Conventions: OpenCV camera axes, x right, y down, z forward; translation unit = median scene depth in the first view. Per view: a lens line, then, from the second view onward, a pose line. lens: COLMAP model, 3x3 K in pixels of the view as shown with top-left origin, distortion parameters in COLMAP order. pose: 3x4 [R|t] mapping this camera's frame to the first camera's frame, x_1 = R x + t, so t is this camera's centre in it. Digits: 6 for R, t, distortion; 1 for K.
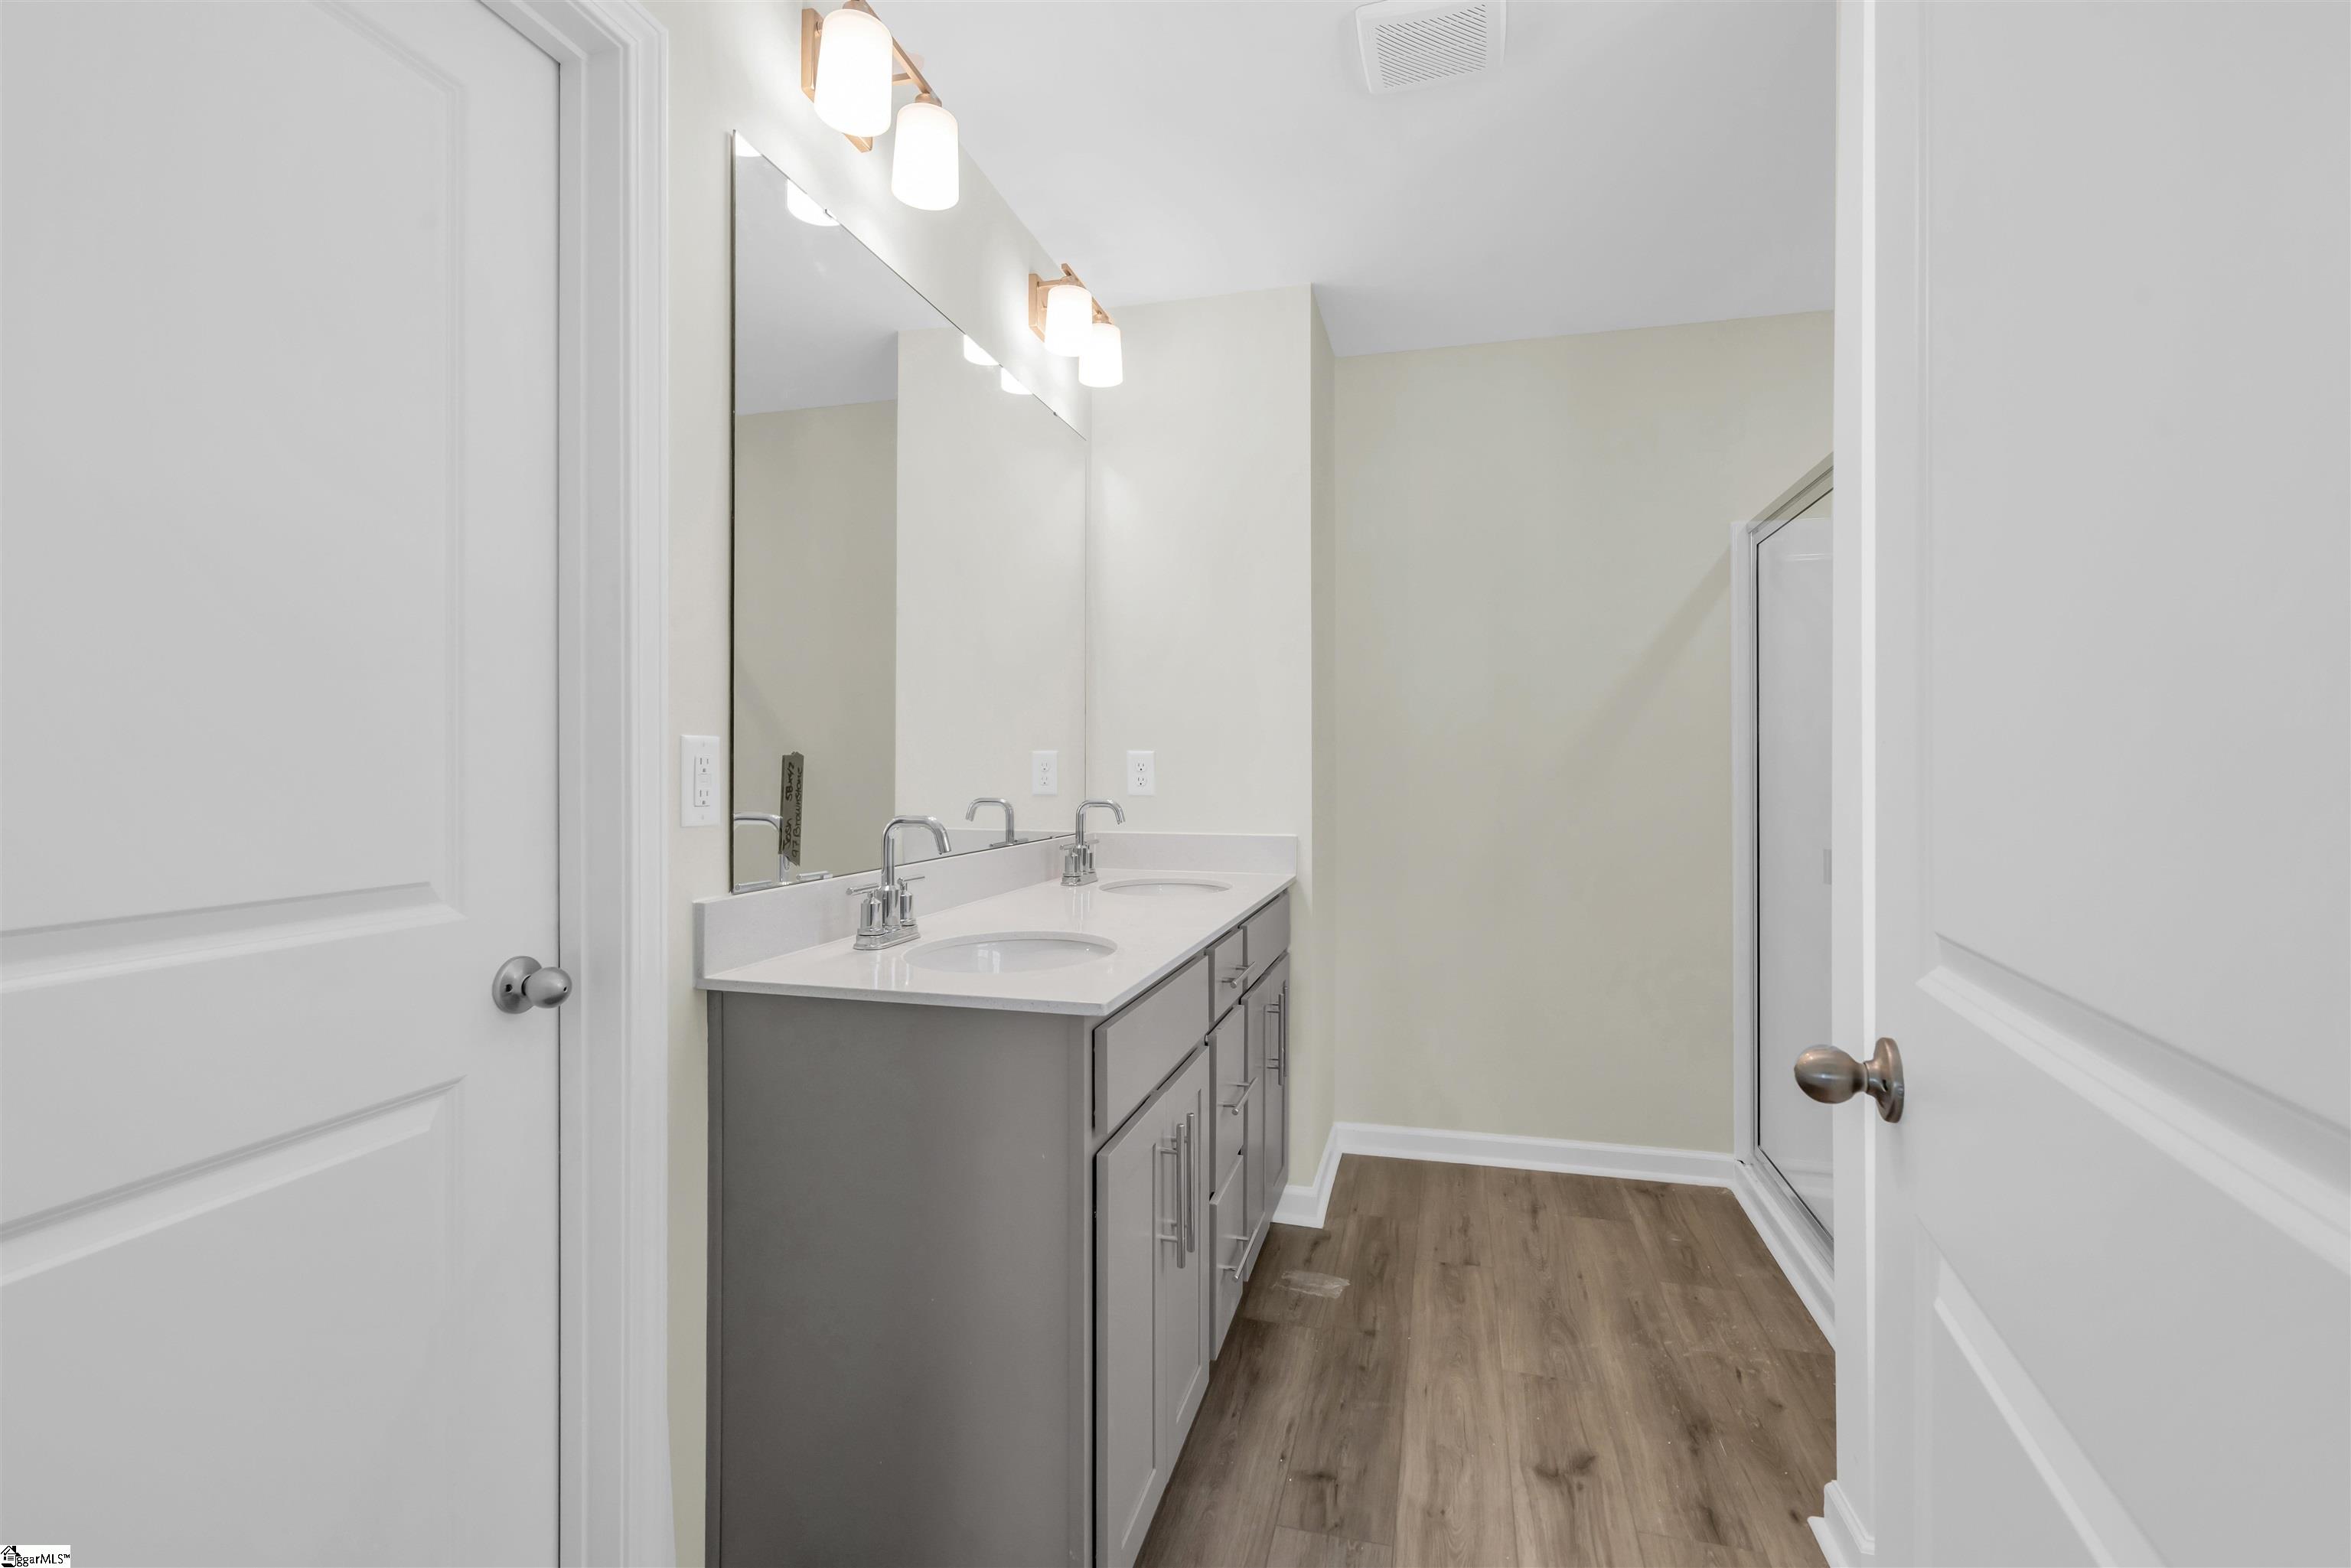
lens RADIAL K [[1072.8, 0, 1161.0], [0, 1072.8, 774.4], [0, 0, 1]] dist [-0.007988, 0.004544]
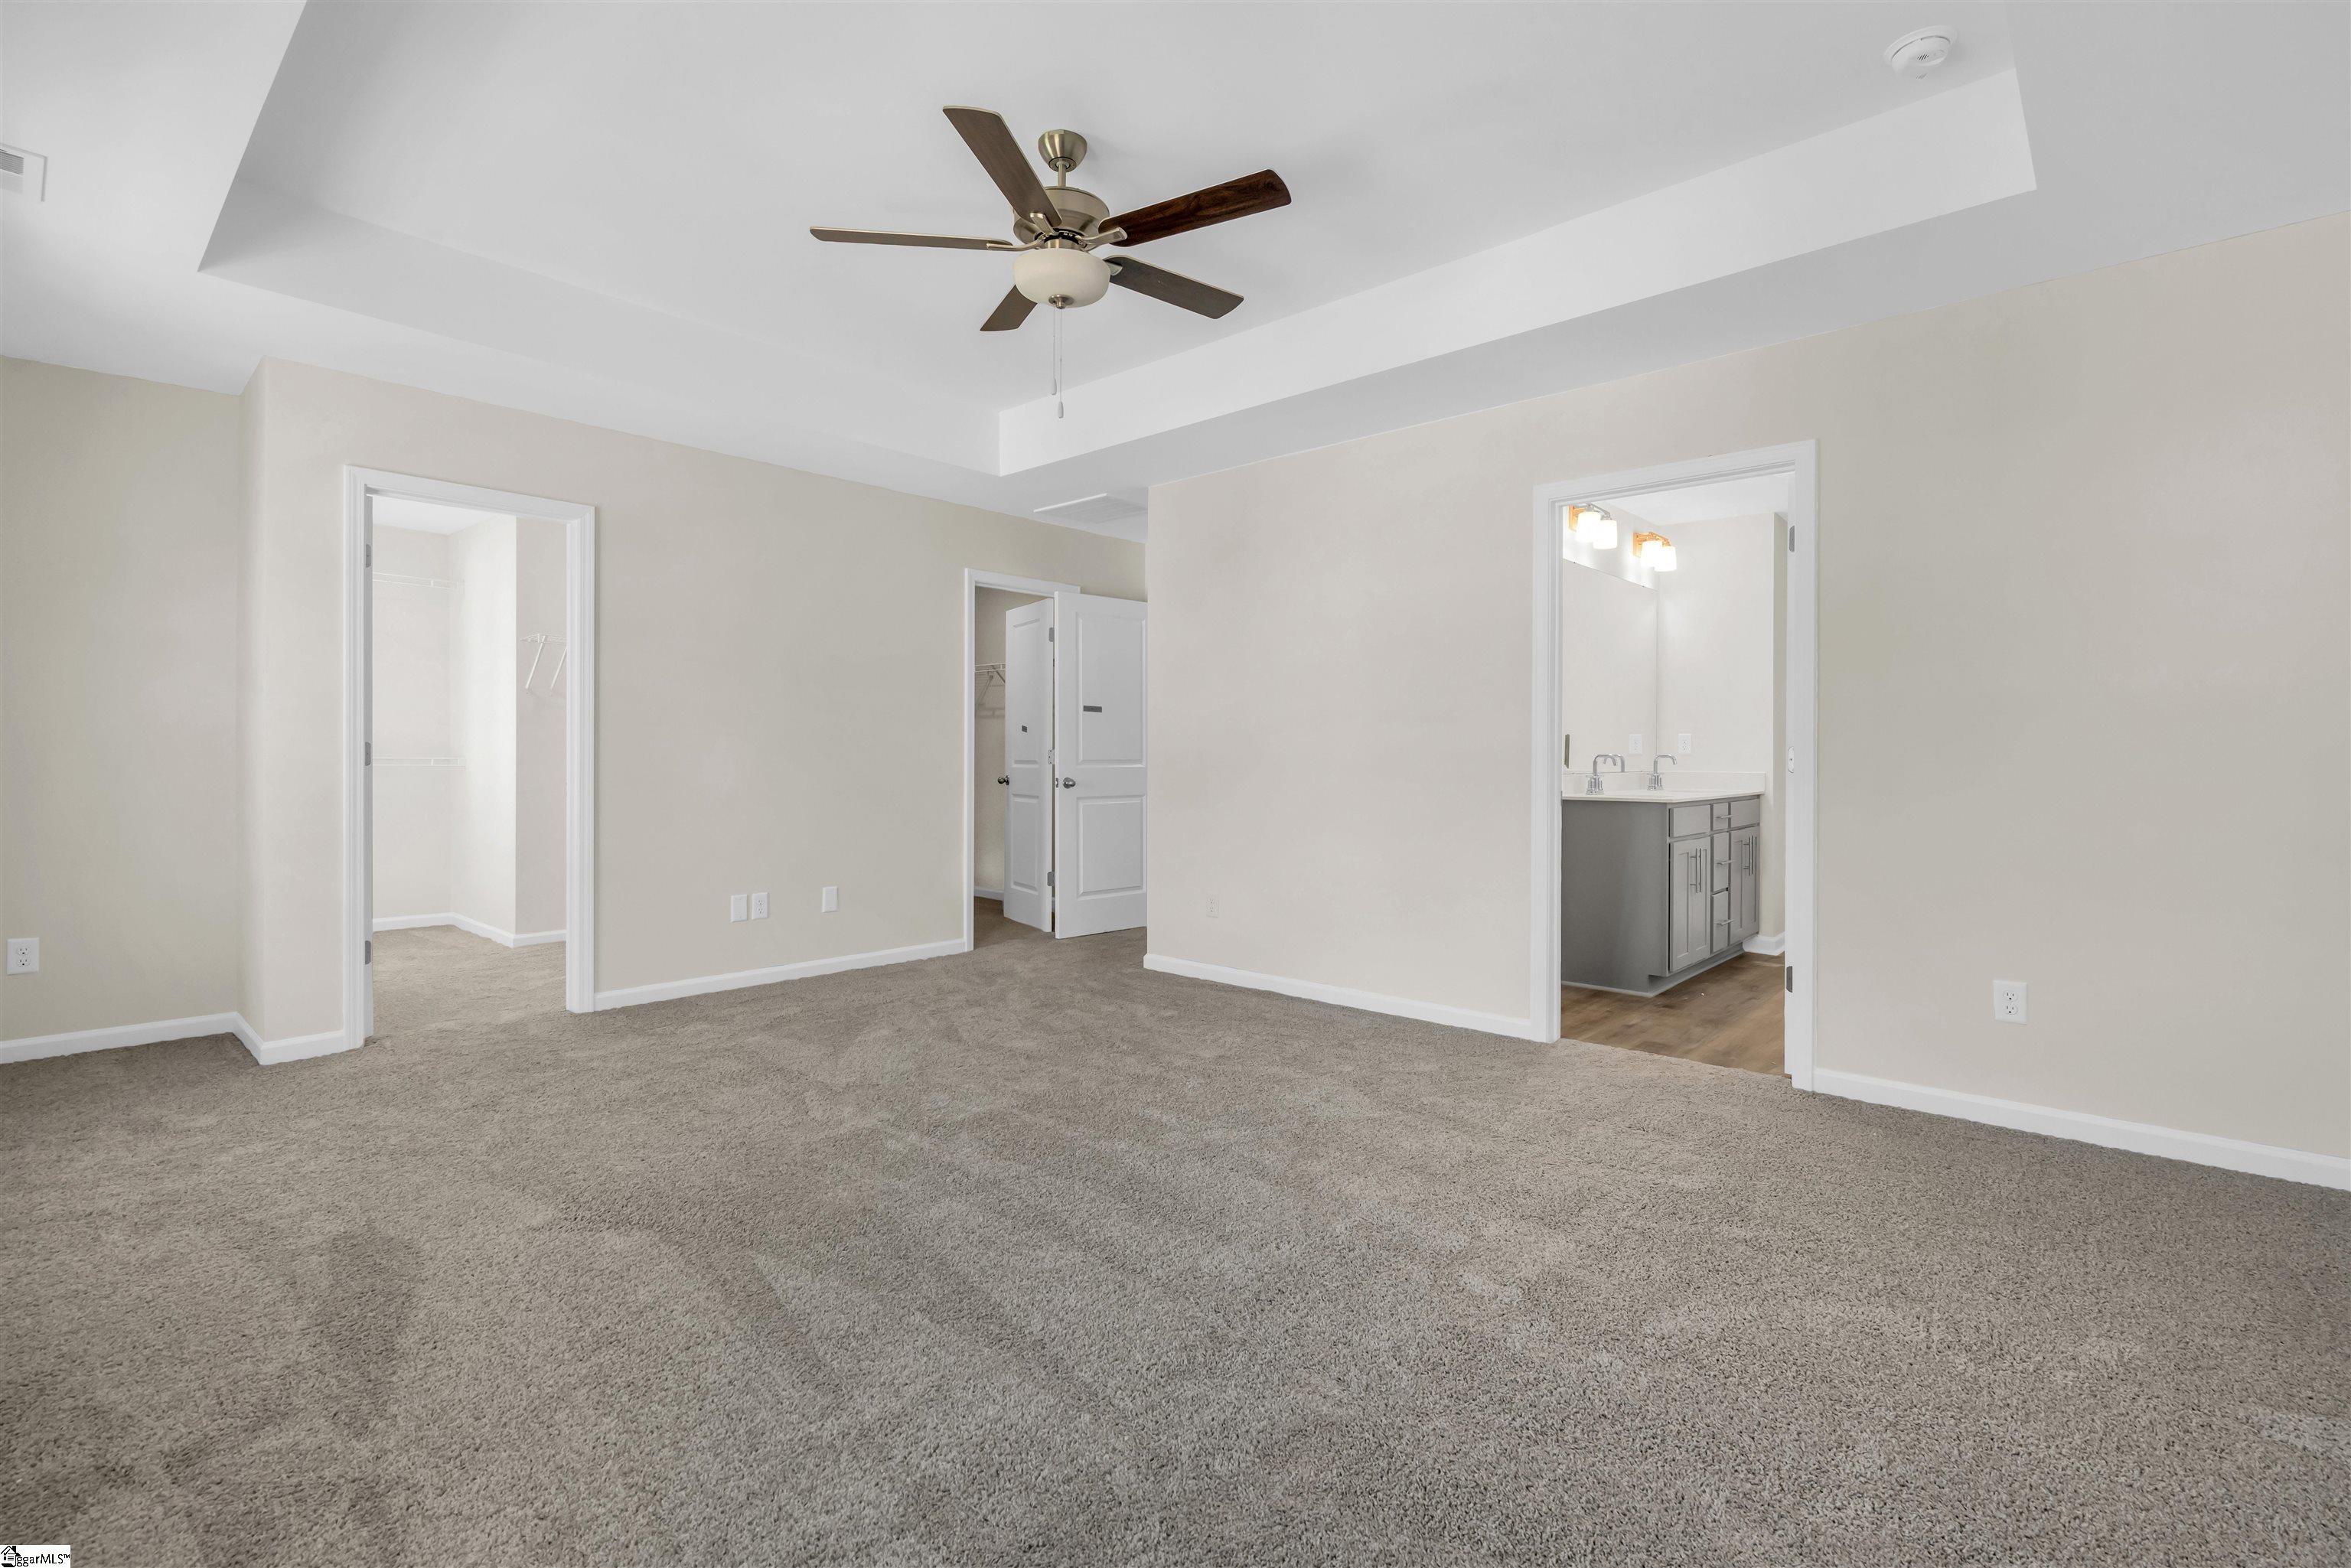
lens RADIAL K [[1072.8, 0, 1168.5], [0, 1072.8, 779.8], [0, 0, 1]] dist [-0.007988, 0.004544]
pose [[0.891746, 0.003440, -0.452523, 0.044297], [0.003901, 0.999876, 0.015288, 0.052411], [0.452519, -0.015398, 0.891622, -2.042596]]
